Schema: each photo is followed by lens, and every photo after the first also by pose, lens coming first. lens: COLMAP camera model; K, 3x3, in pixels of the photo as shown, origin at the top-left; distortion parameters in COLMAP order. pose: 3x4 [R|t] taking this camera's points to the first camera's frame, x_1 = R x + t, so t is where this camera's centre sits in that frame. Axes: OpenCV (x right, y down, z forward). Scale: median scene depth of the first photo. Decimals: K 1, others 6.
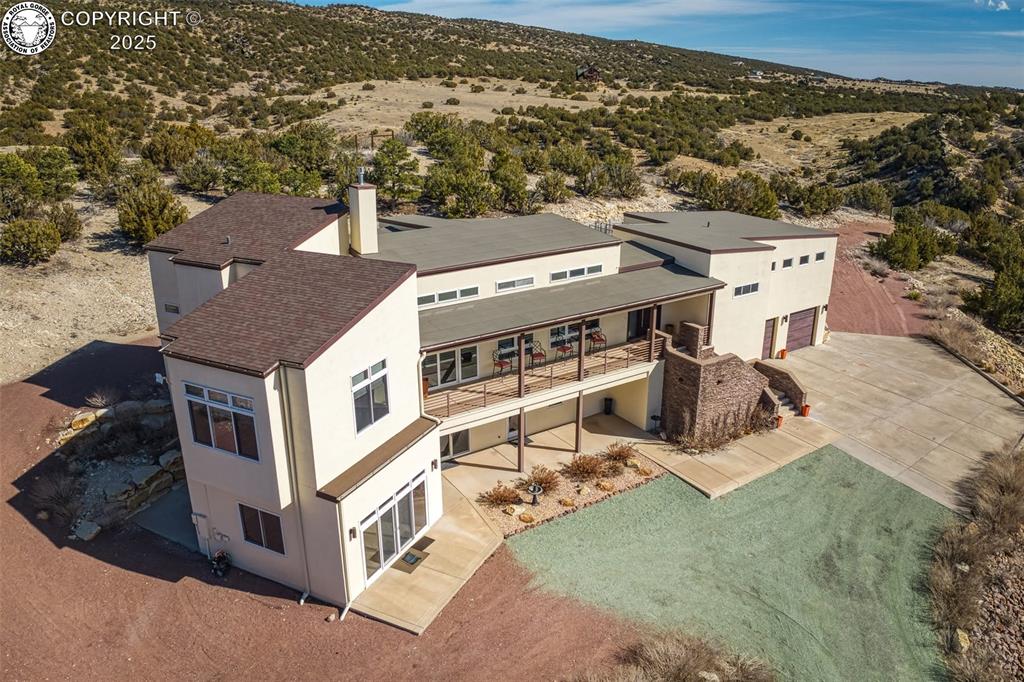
lens RADIAL K [[769.2, 0, 522.3], [0, 769.2, 341.4], [0, 0, 1]] dist [-0.108641, -0.004366]
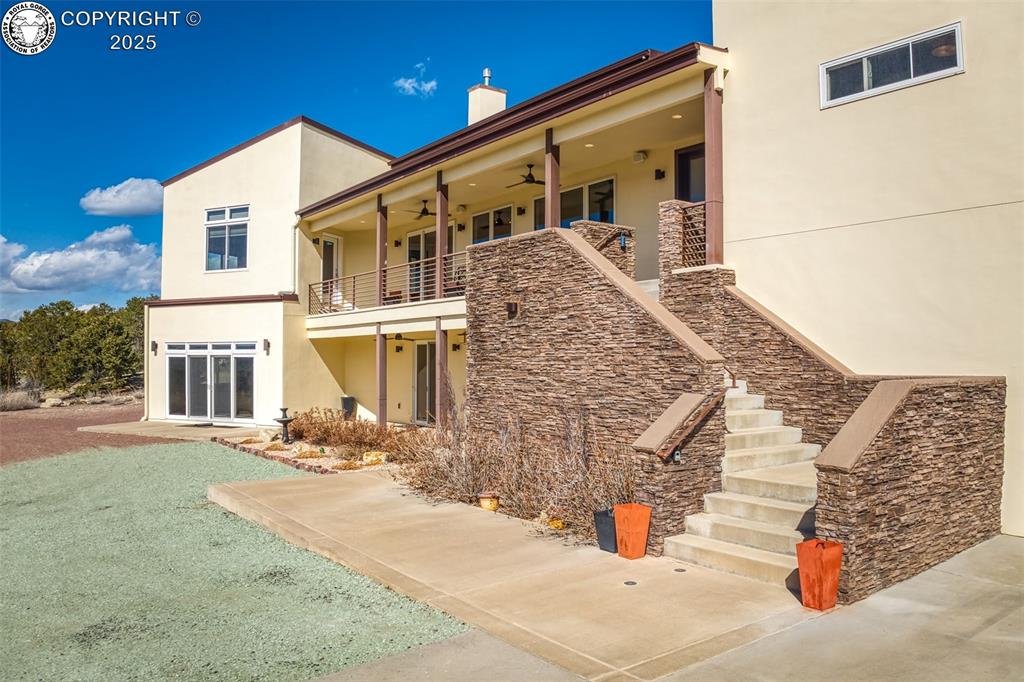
lens RADIAL K [[784.6, 0, 511.7], [0, 784.6, 359.4], [0, 0, 1]] dist [-0.111909, -0.003688]
pose [[0.027308, -0.006945, -0.999603, 0.046901], [-0.341001, 0.939929, -0.015846, 0.006191], [0.939666, 0.341298, 0.023299, 0.078647]]
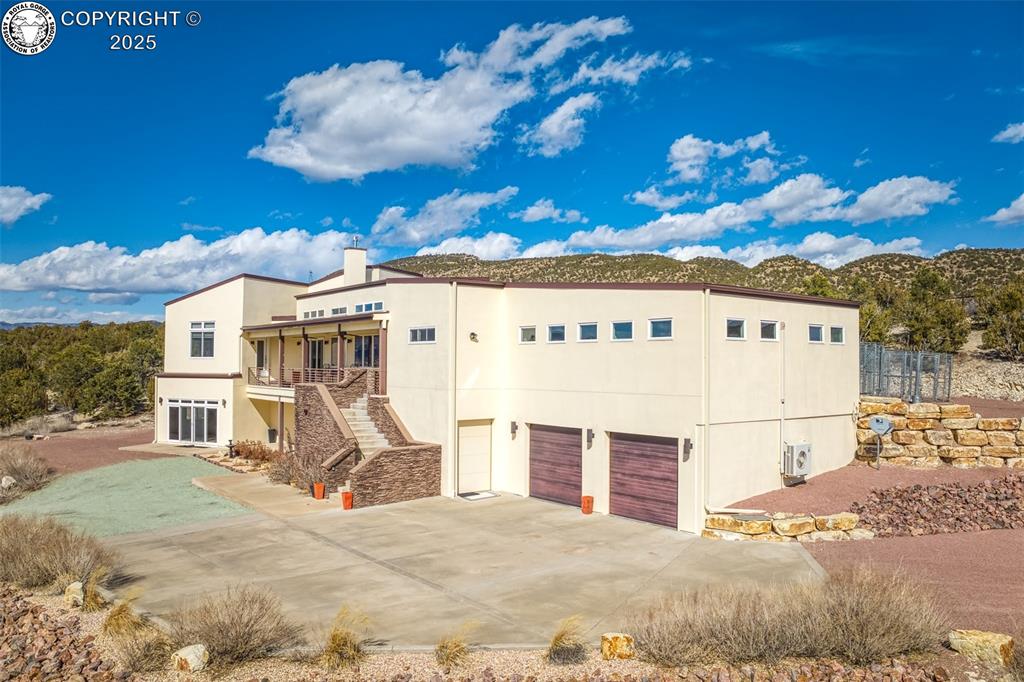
lens RADIAL K [[769.2, 0, 522.3], [0, 769.2, 341.4], [0, 0, 1]] dist [-0.108641, -0.004366]
pose [[0.067183, -0.031763, -0.997235, 0.090565], [-0.341614, 0.938350, -0.052902, -0.004842], [0.937436, 0.344224, 0.052190, 0.091254]]
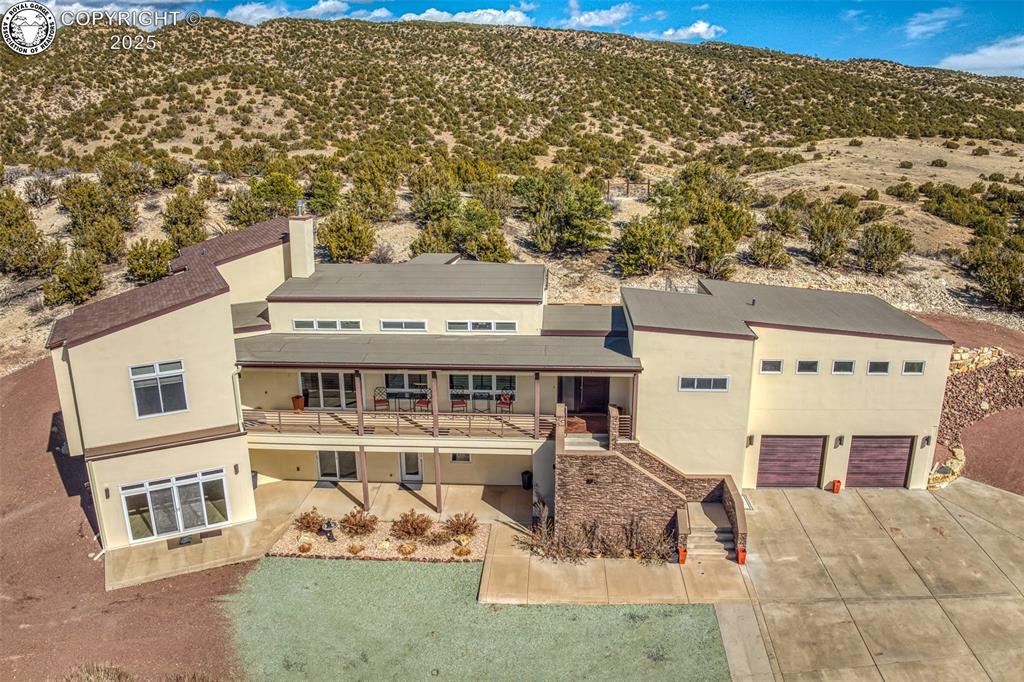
lens RADIAL K [[769.2, 0, 522.3], [0, 769.2, 341.4], [0, 0, 1]] dist [-0.108641, -0.004366]
pose [[0.798821, 0.162226, -0.579282, 0.051614], [-0.199287, 0.979941, -0.000385, -0.006322], [0.567599, 0.115750, 0.815127, 0.020900]]
